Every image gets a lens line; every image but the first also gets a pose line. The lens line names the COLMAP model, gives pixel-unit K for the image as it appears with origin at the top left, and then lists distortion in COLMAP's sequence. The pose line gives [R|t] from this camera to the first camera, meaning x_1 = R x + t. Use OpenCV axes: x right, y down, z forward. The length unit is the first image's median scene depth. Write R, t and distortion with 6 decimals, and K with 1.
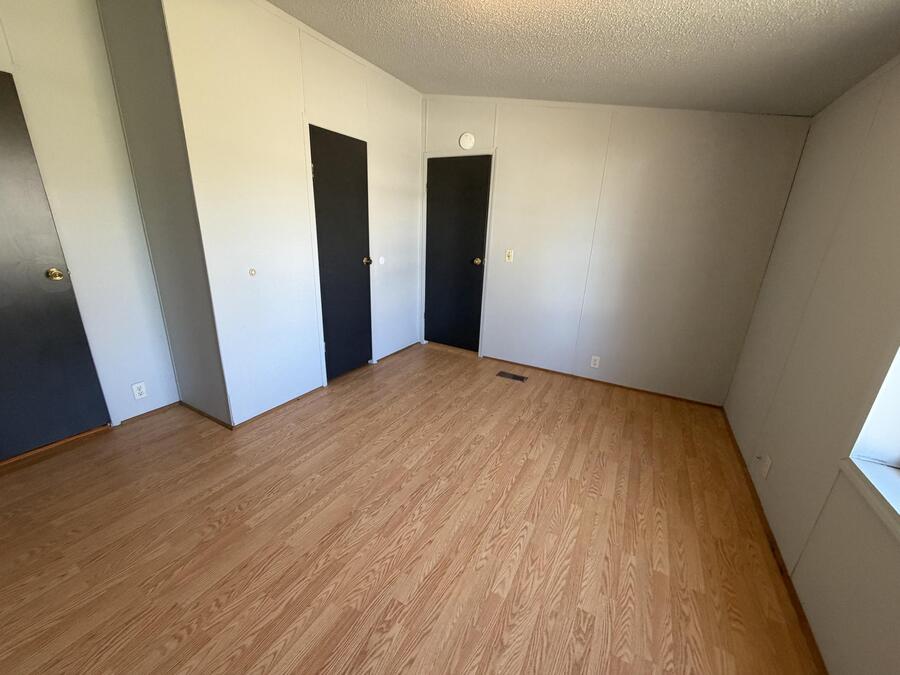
lens RADIAL K [[358.1, 0, 446.2], [0, 358.1, 334.3], [0, 0, 1]] dist [-0.000075, 0.000040]
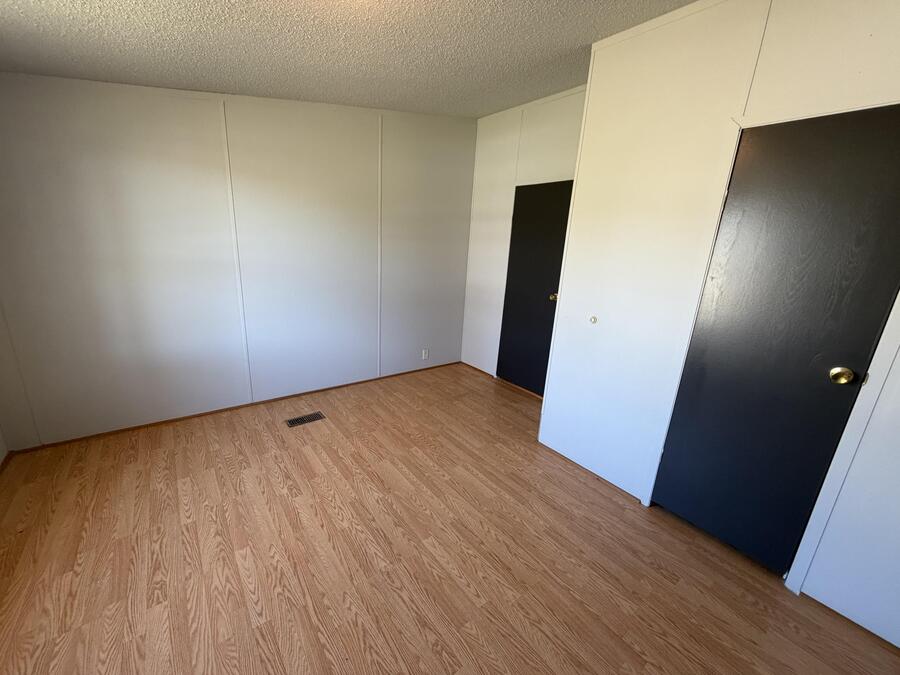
lens RADIAL K [[358.1, 0, 446.7], [0, 358.1, 335.1], [0, 0, 1]] dist [-0.000075, 0.000040]
pose [[-0.388415, 0.175813, -0.904557, 0.663139], [-0.337792, 0.886132, 0.317279, -0.413678], [0.857339, 0.428789, -0.284798, 1.281745]]
